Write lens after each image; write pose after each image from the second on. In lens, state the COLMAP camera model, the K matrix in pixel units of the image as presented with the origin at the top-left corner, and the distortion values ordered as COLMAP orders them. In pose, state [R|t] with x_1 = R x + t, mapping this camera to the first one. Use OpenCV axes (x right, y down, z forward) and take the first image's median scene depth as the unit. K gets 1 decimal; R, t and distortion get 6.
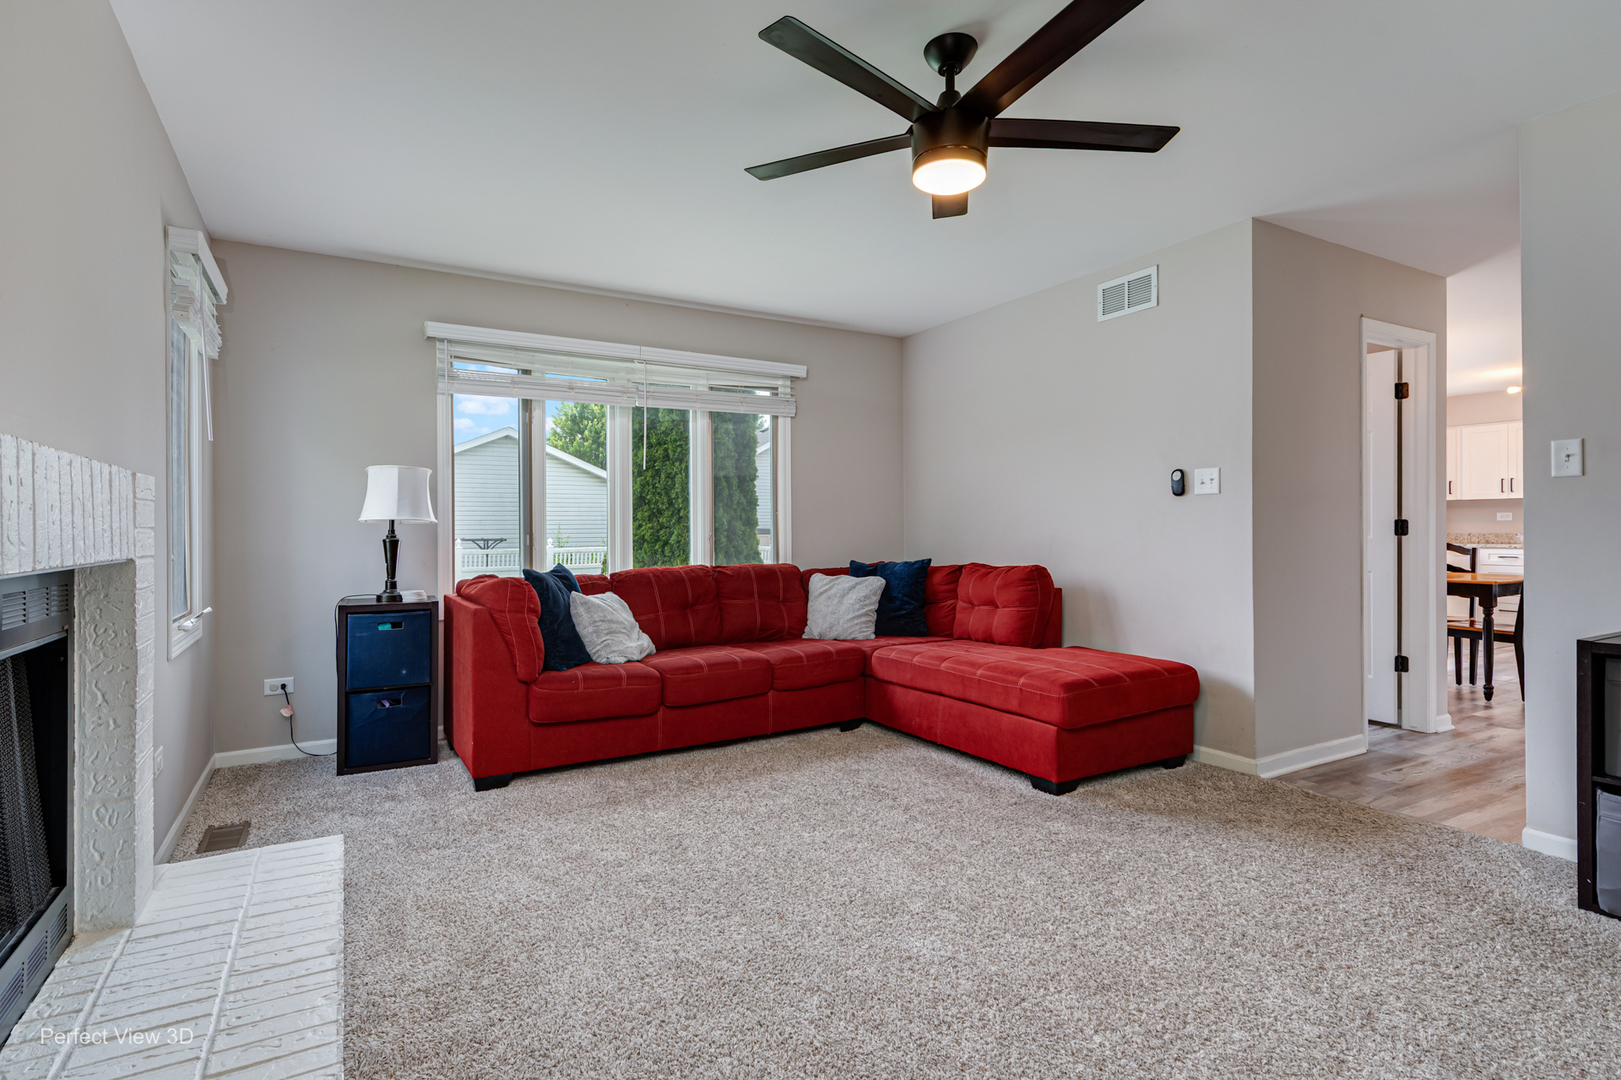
lens RADIAL K [[816.3, 0, 810.5], [0, 816.3, 540.0], [0, 0, 1]] dist [0.001723, 0.000466]
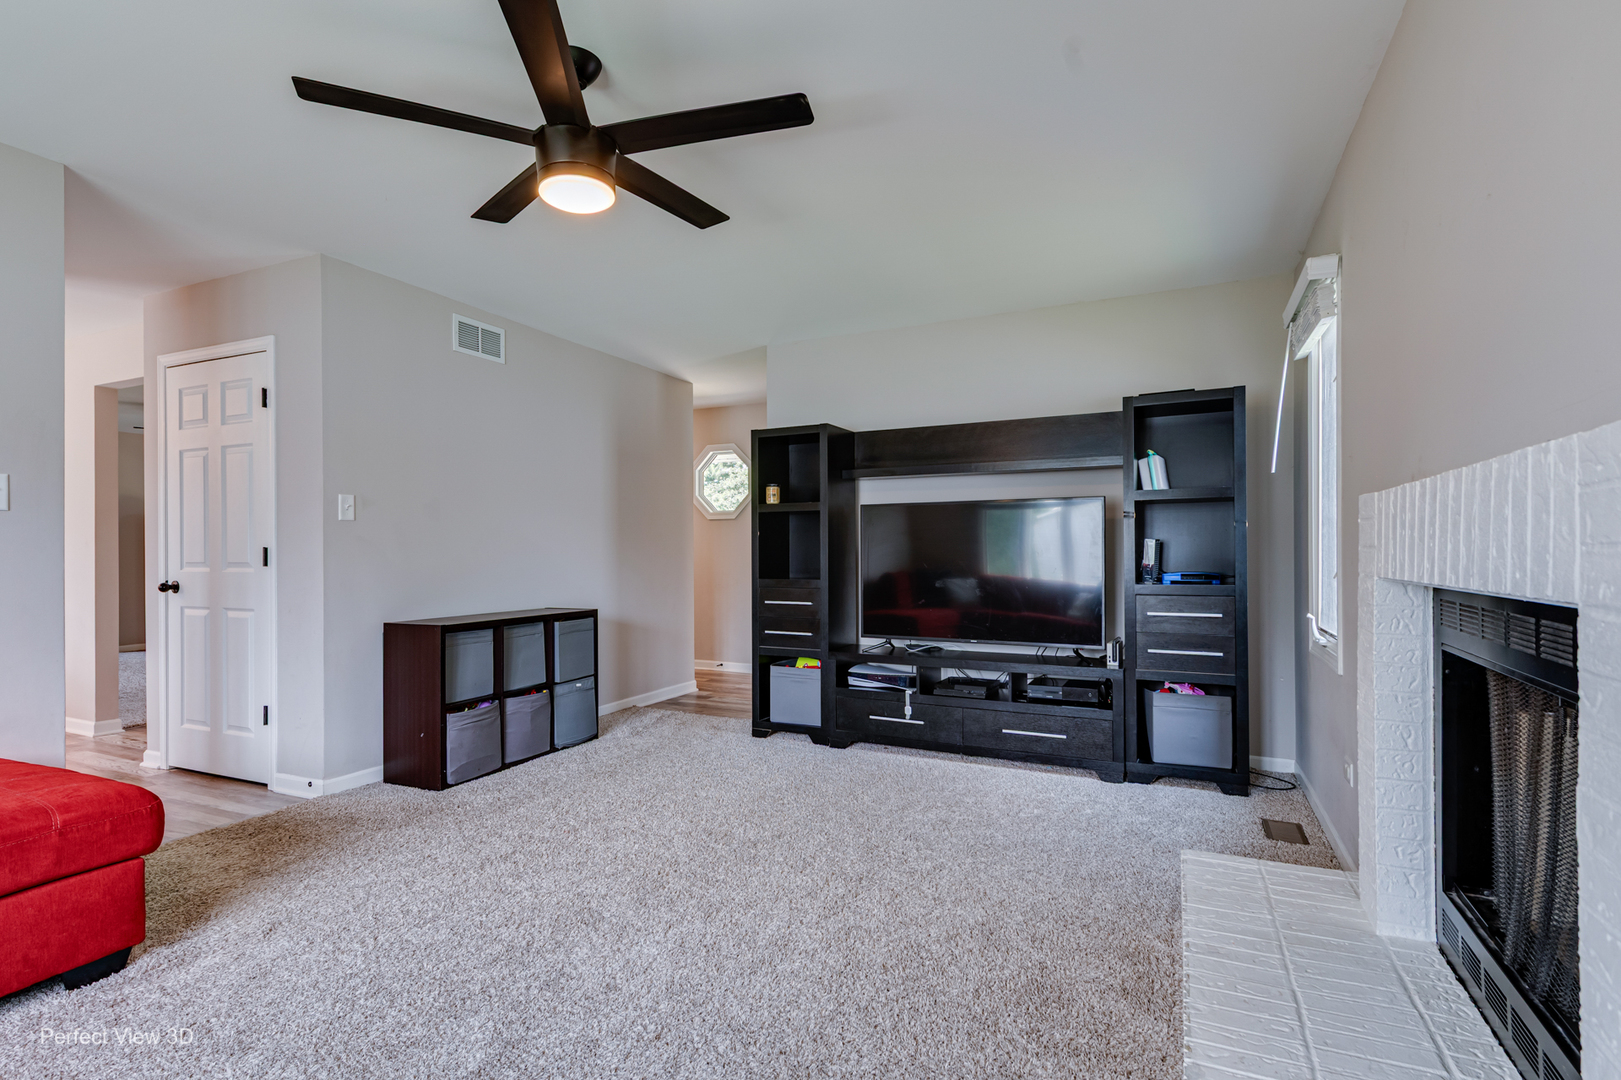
lens RADIAL K [[754.4, 0, 810.5], [0, 754.4, 540.0], [0, 0, 1]] dist [0.000659, 0.000180]
pose [[-0.593101, 0.020502, 0.804867, -0.670223], [0.020355, 0.999738, -0.010467, -0.014262], [-0.804871, 0.010175, -0.593363, 1.233169]]
